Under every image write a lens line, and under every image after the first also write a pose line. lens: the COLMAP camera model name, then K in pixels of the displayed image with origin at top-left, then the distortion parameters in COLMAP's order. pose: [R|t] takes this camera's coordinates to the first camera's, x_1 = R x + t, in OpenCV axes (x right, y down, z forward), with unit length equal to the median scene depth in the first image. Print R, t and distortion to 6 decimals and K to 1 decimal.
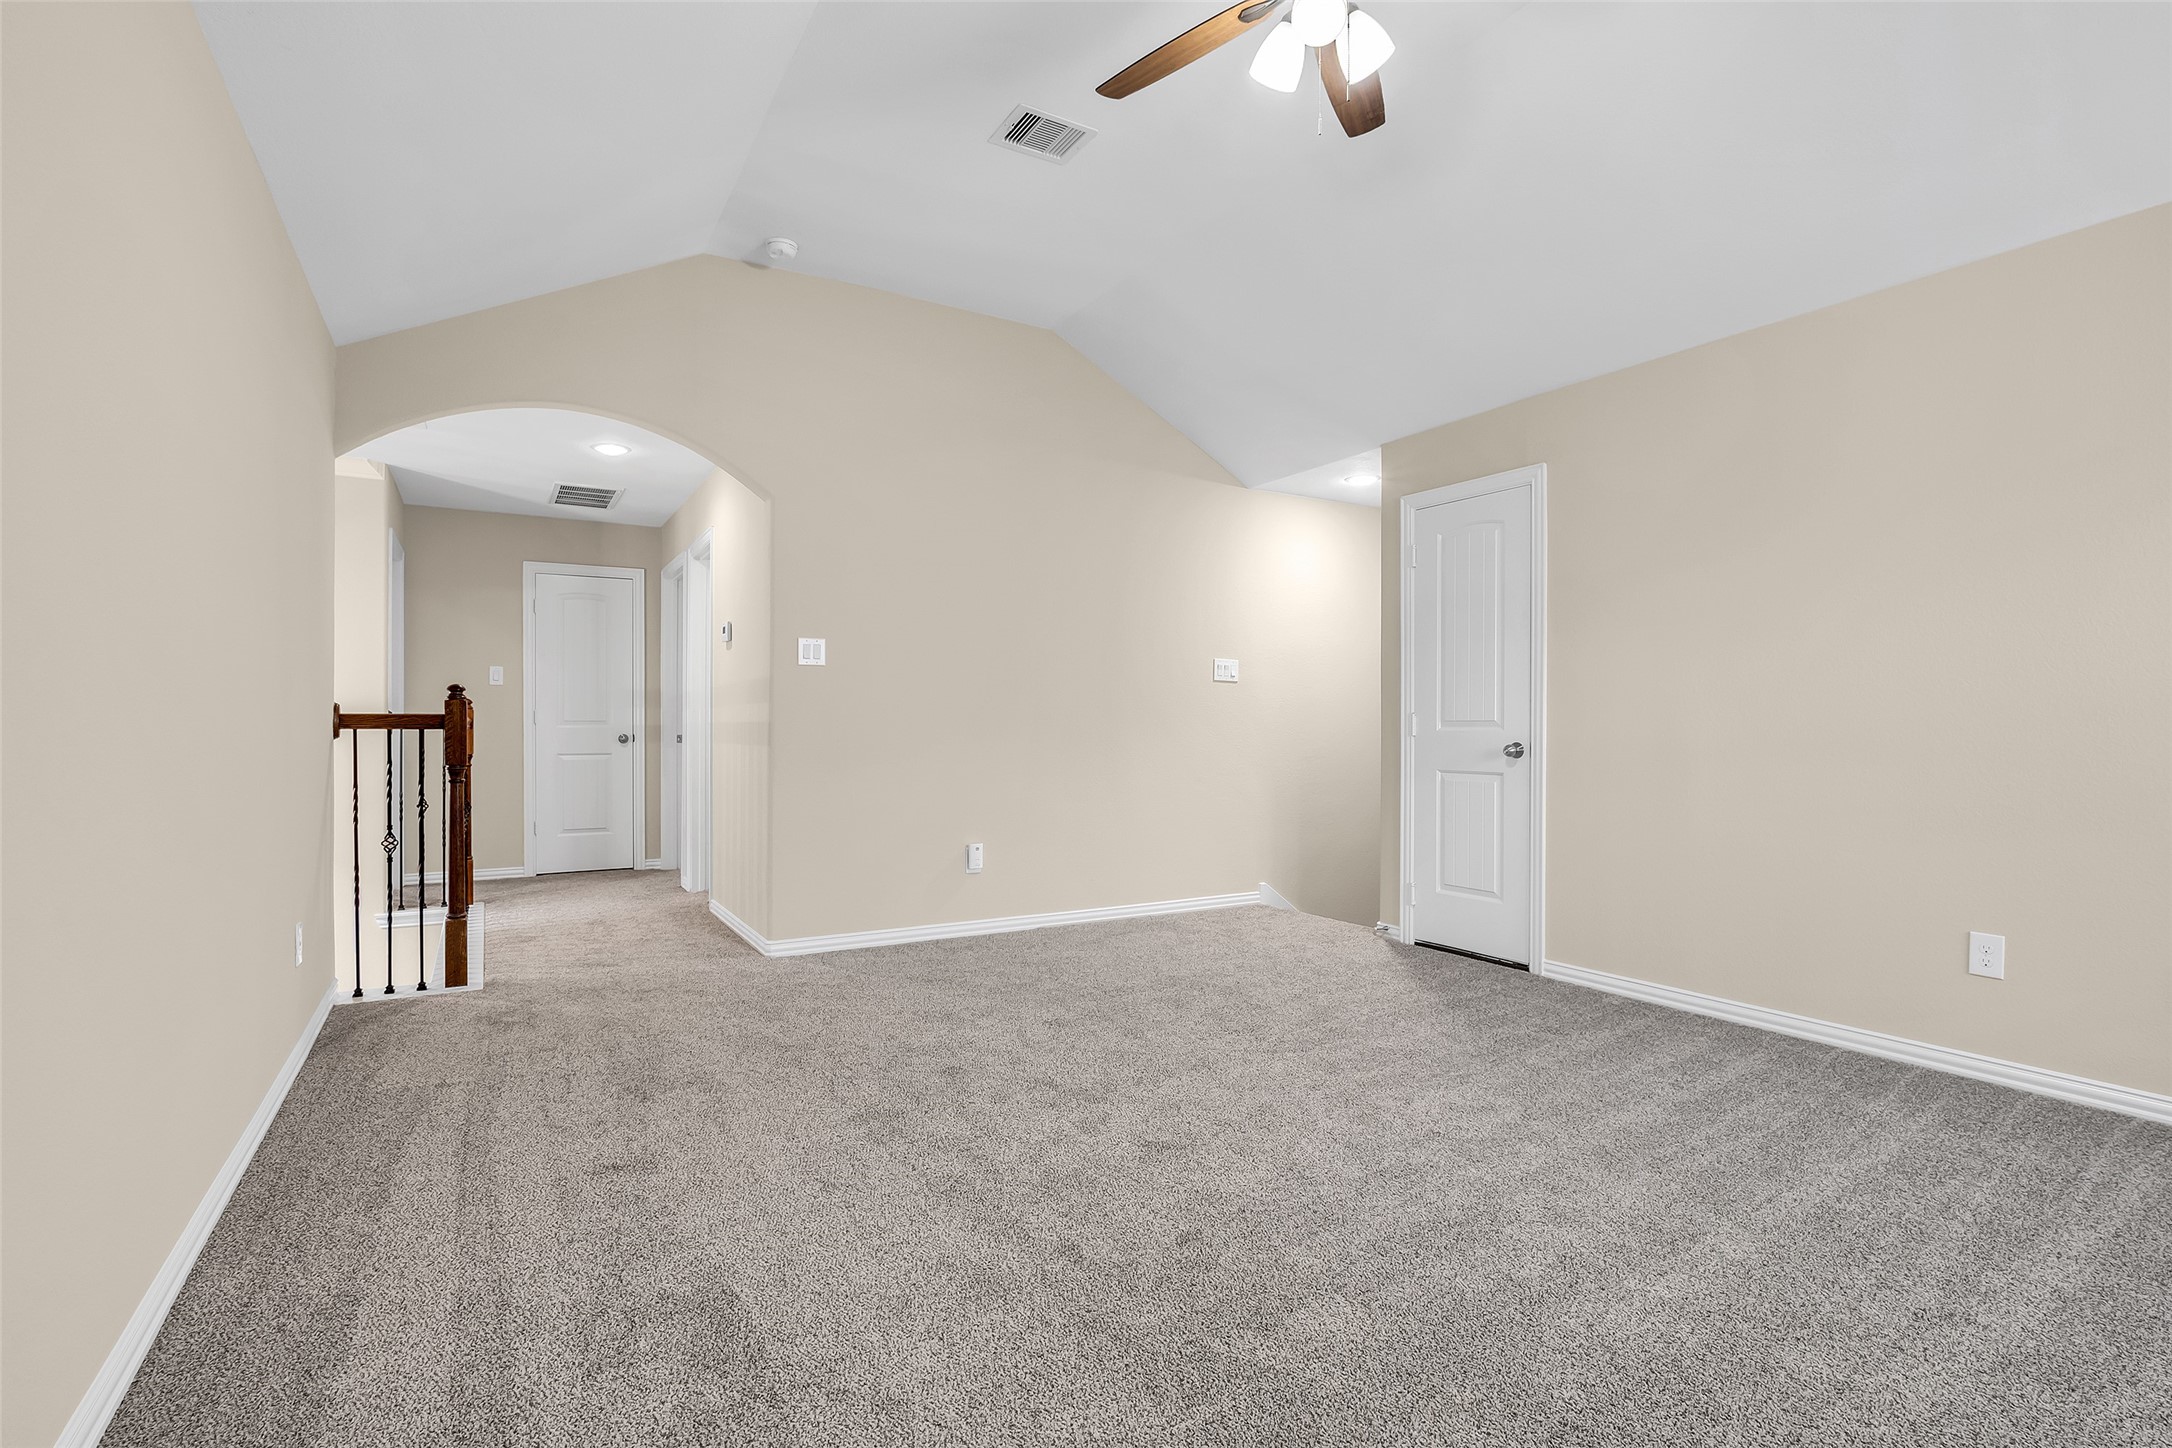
lens RADIAL K [[993.4, 0, 1079.7], [0, 993.4, 726.9], [0, 0, 1]] dist [-0.020030, 0.004370]
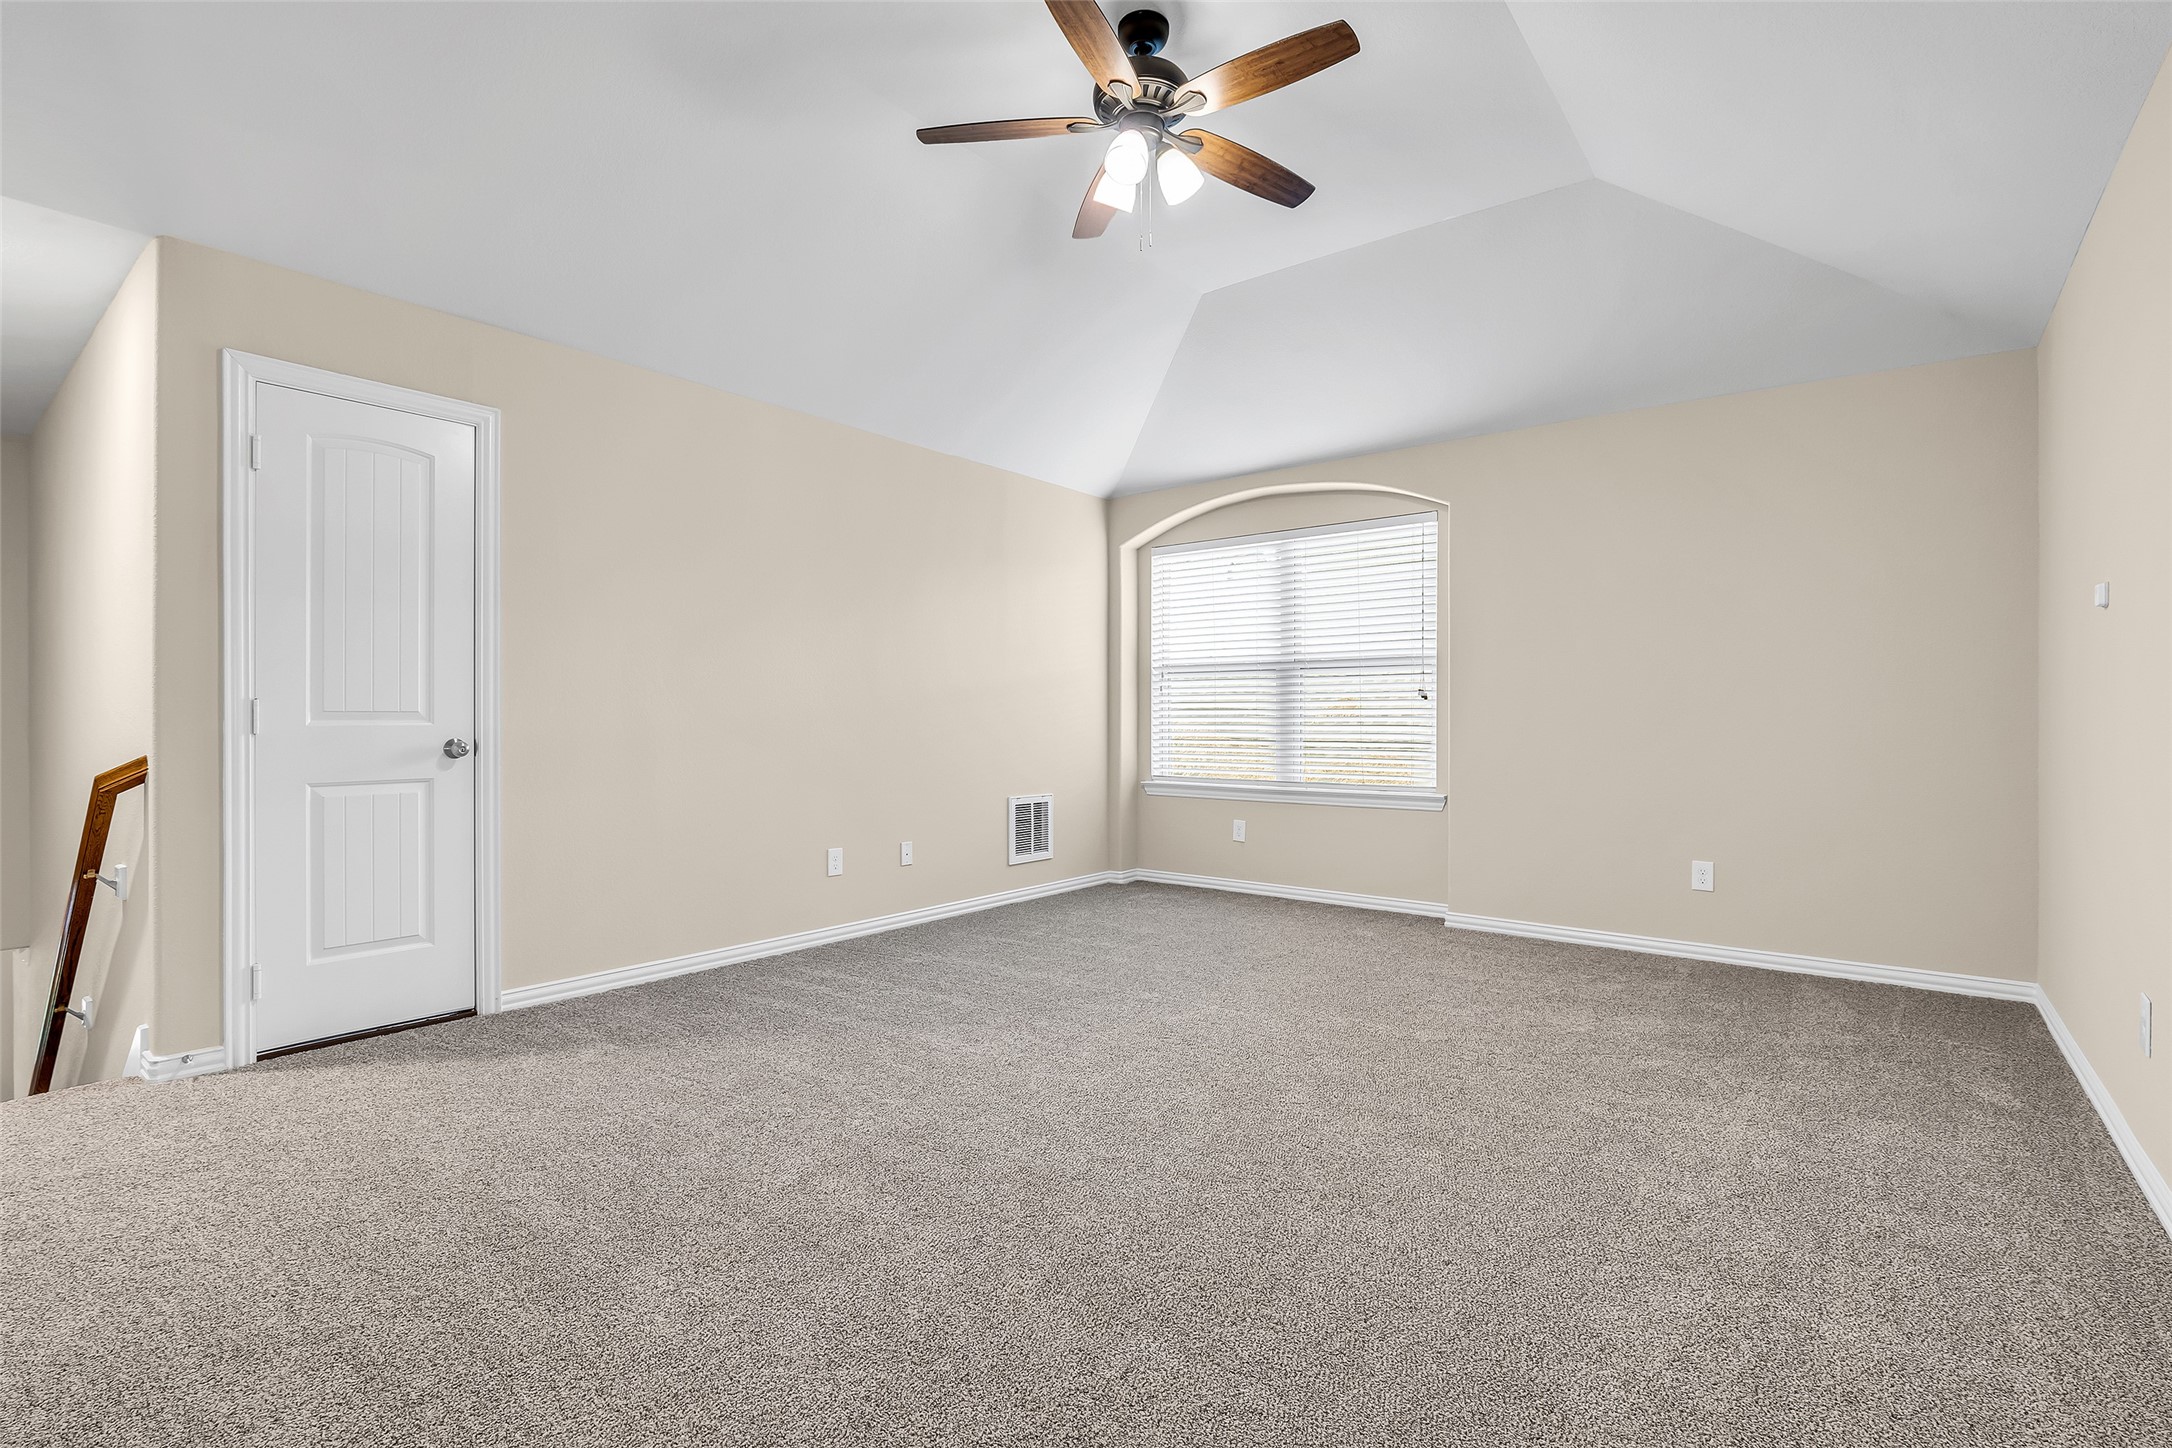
lens RADIAL K [[993.4, 0, 1079.7], [0, 993.4, 718.9], [0, 0, 1]] dist [-0.020030, 0.004370]
pose [[-0.343055, -0.007504, 0.939285, -0.500420], [-0.002167, 0.999972, 0.007197, -0.007182], [-0.939313, 0.000434, -0.343061, 0.825982]]
